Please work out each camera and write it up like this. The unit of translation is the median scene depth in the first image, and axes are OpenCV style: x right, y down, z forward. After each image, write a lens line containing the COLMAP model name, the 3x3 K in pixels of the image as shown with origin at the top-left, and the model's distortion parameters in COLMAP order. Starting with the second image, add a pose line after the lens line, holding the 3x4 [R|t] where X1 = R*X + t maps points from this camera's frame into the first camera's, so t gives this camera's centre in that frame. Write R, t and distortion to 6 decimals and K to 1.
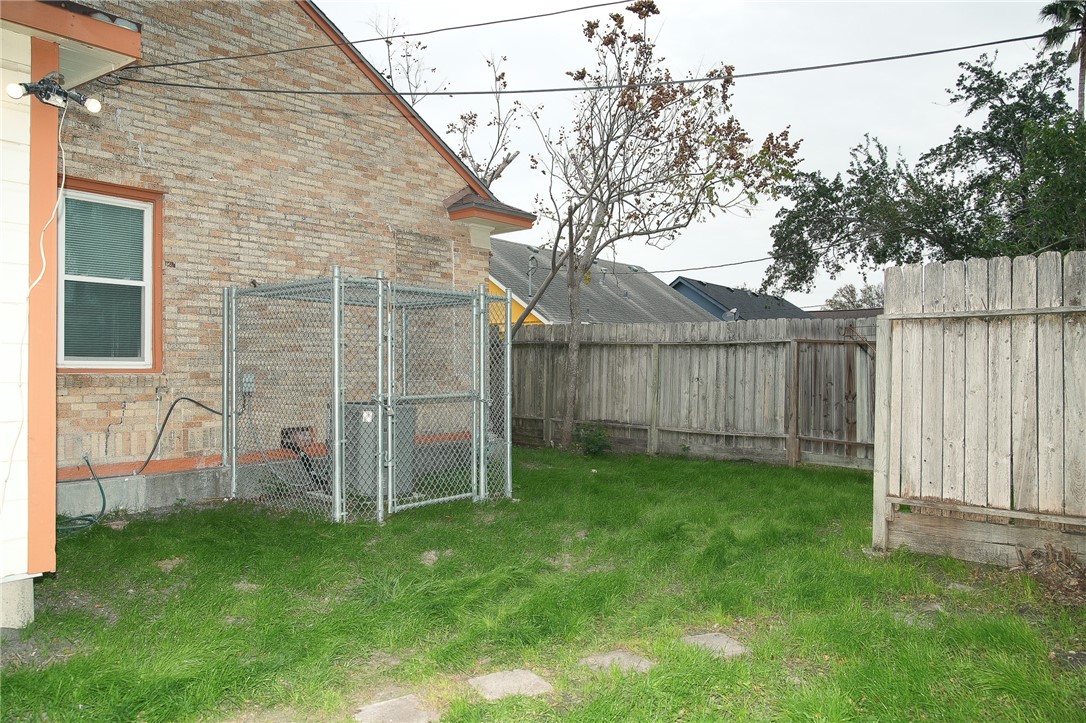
lens RADIAL K [[751.3, 0, 543.4], [0, 751.3, 365.1], [0, 0, 1]] dist [-0.029009, 0.011034]
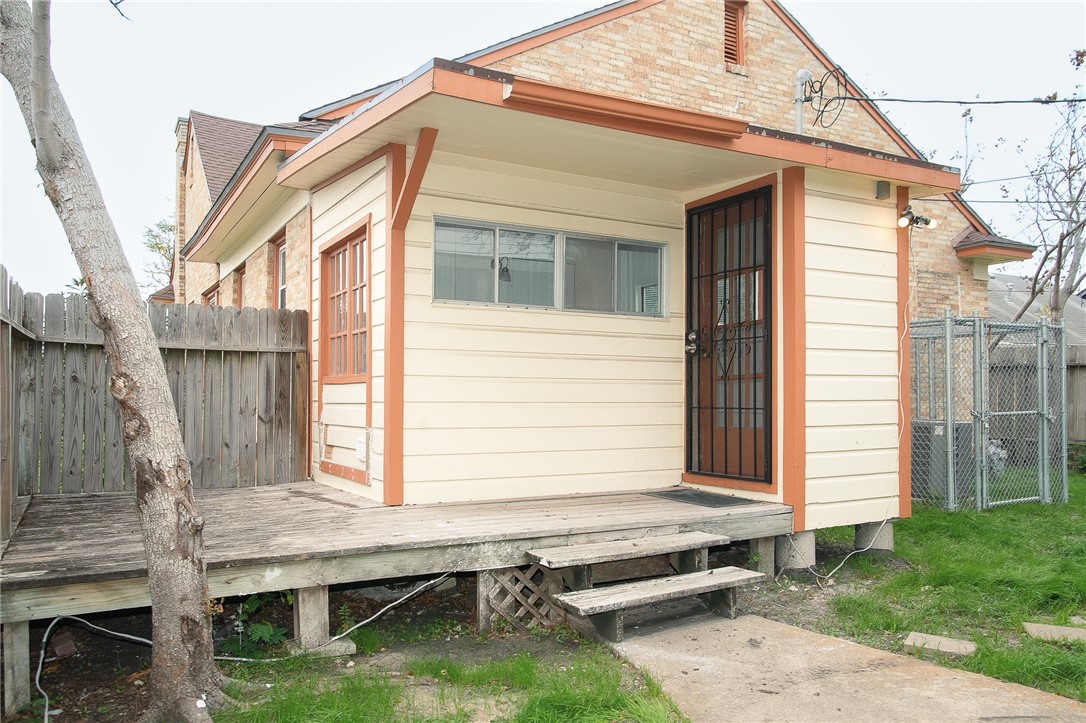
lens RADIAL K [[793.5, 0, 525.3], [0, 793.5, 385.0], [0, 0, 1]] dist [-0.003191, -0.003849]
pose [[0.933227, -0.009571, -0.359161, -0.317078], [0.008023, 0.999951, -0.005799, -0.001710], [0.359199, 0.002530, 0.933258, -0.344484]]
